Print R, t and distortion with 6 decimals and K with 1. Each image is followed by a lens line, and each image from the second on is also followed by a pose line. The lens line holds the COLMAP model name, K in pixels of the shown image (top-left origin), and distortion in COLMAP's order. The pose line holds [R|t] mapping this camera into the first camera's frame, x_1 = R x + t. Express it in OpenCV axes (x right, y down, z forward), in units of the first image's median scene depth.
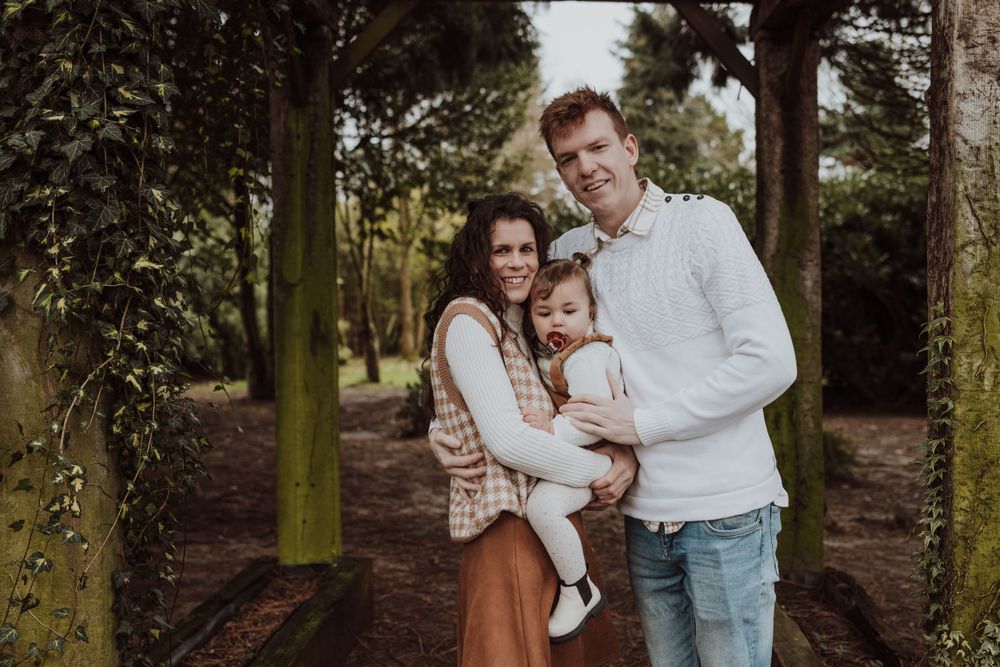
lens RADIAL K [[995.5, 0, 523.8], [0, 995.5, 343.1], [0, 0, 1]] dist [0.002504, 0.000000]
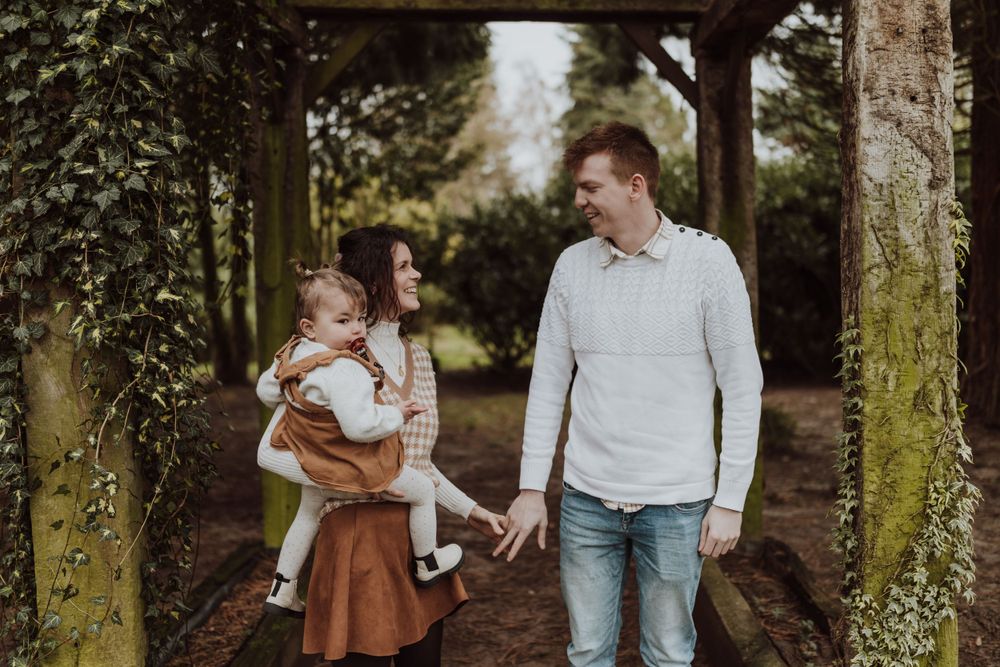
lens RADIAL K [[995.5, 0, 512.0], [0, 995.5, 324.6], [0, 0, 1]] dist [0.002504, 0.000000]
pose [[0.999131, -0.017147, 0.038001, -0.025922], [0.016492, 0.999711, 0.017476, -0.058118], [-0.038290, -0.016834, 0.999125, -0.157328]]
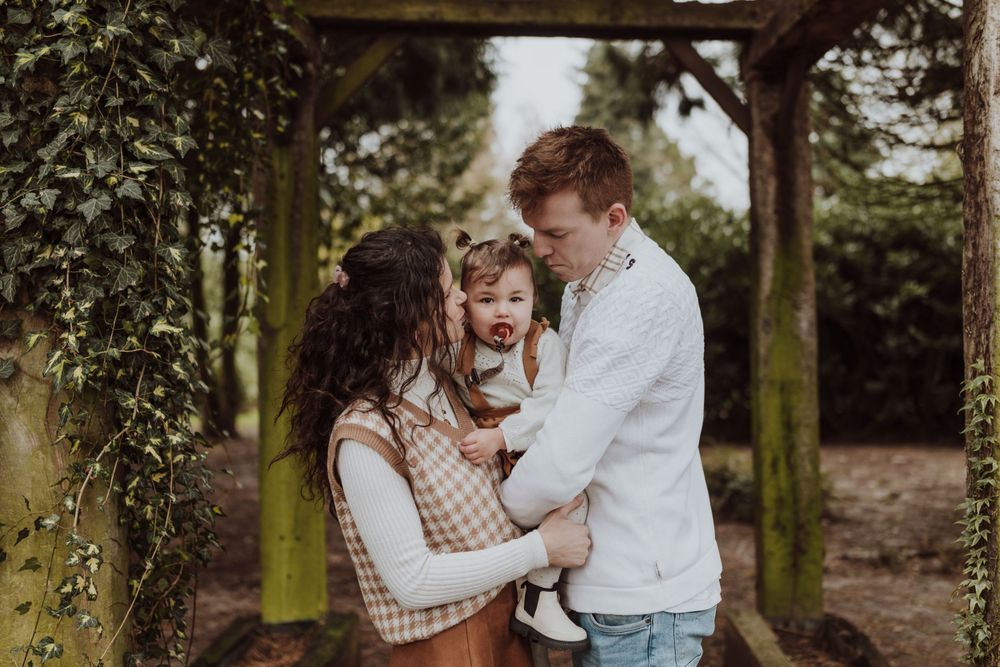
lens RADIAL K [[995.5, 0, 505.5], [0, 995.5, 335.8], [0, 0, 1]] dist [0.002504, 0.000000]
pose [[0.998777, -0.006813, 0.048972, -0.099820], [0.008062, 0.999646, -0.025353, -0.043908], [-0.048782, 0.025717, 0.998478, 0.038689]]
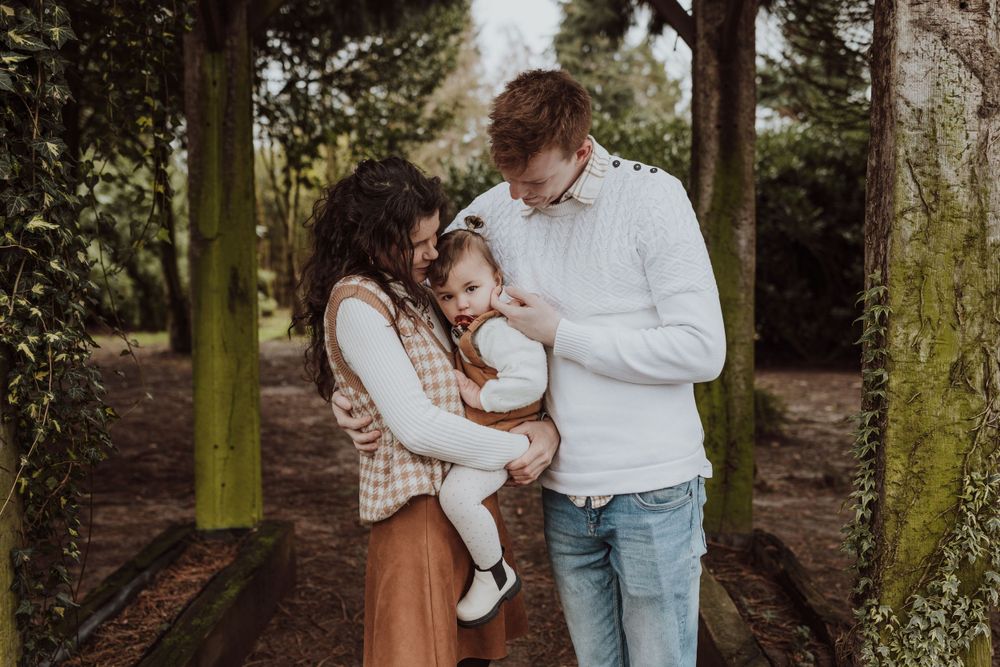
lens RADIAL K [[995.5, 0, 499.5], [0, 995.5, 336.7], [0, 0, 1]] dist [0.002504, 0.000000]
pose [[0.999092, 0.004549, 0.042366, 0.010188], [-0.006564, 0.998848, 0.047529, -0.020423], [-0.042101, -0.047764, 0.997971, 0.046094]]
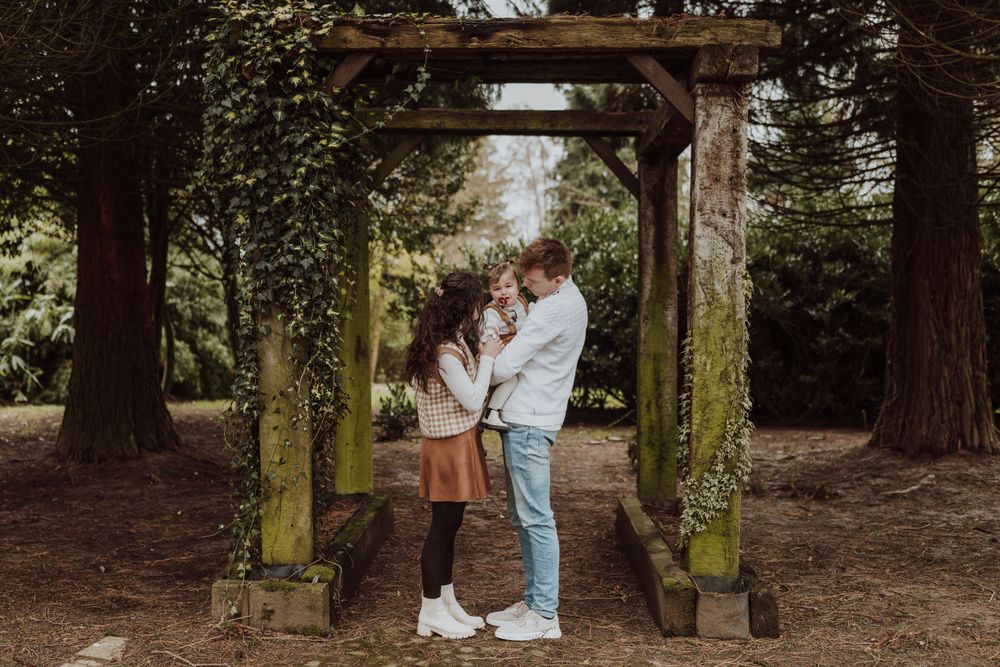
lens RADIAL K [[1381.4, 0, 444.3], [0, 1381.4, 468.7], [0, 0, 1]] dist [0.037650, 0.000000]
pose [[0.999995, 0.003000, 0.000320, -0.123500], [-0.003014, 0.998270, 0.058722, 0.085918], [-0.000143, -0.058722, 0.998274, -2.080006]]
